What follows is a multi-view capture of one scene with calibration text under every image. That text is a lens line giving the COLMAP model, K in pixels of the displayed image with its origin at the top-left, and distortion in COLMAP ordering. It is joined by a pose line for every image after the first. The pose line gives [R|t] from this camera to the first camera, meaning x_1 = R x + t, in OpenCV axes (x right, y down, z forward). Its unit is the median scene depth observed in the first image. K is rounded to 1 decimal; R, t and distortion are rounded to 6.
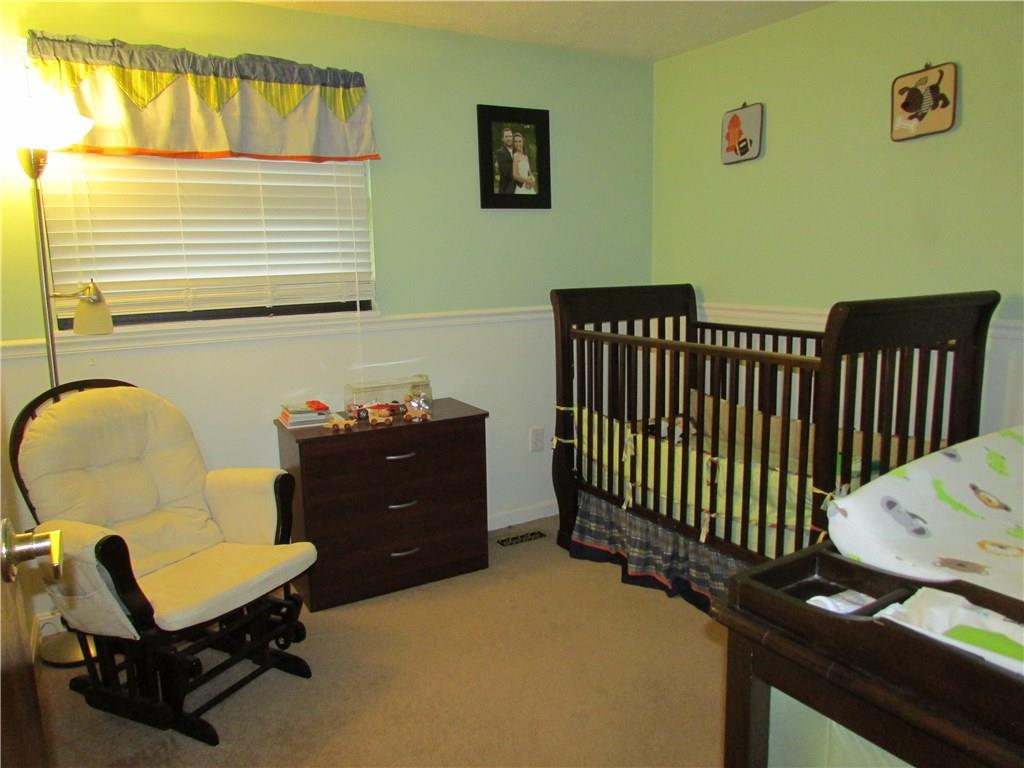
lens RADIAL K [[726.6, 0, 511.5], [0, 726.6, 381.9], [0, 0, 1]] dist [-0.019682, -0.002868]
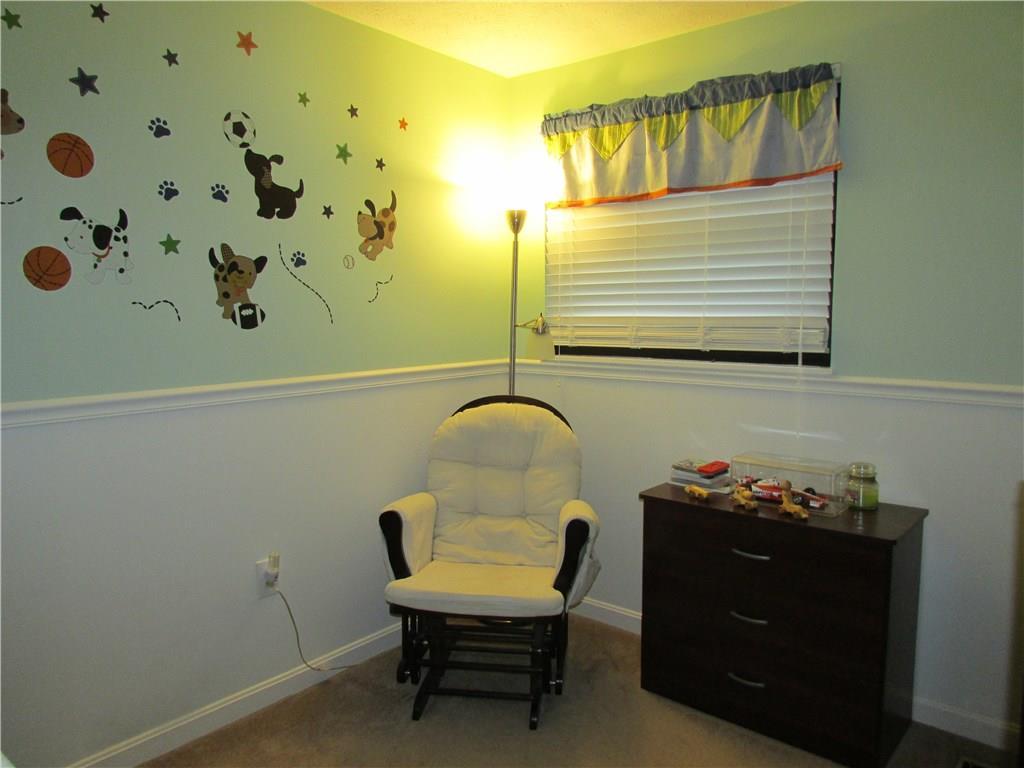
lens RADIAL K [[726.6, 0, 511.5], [0, 726.6, 383.9], [0, 0, 1]] dist [-0.019682, -0.002868]
pose [[0.324928, 0.118651, -0.938266, 0.489303], [-0.164596, 0.984053, 0.067440, -0.090796], [0.931305, 0.132522, 0.339276, 0.506612]]
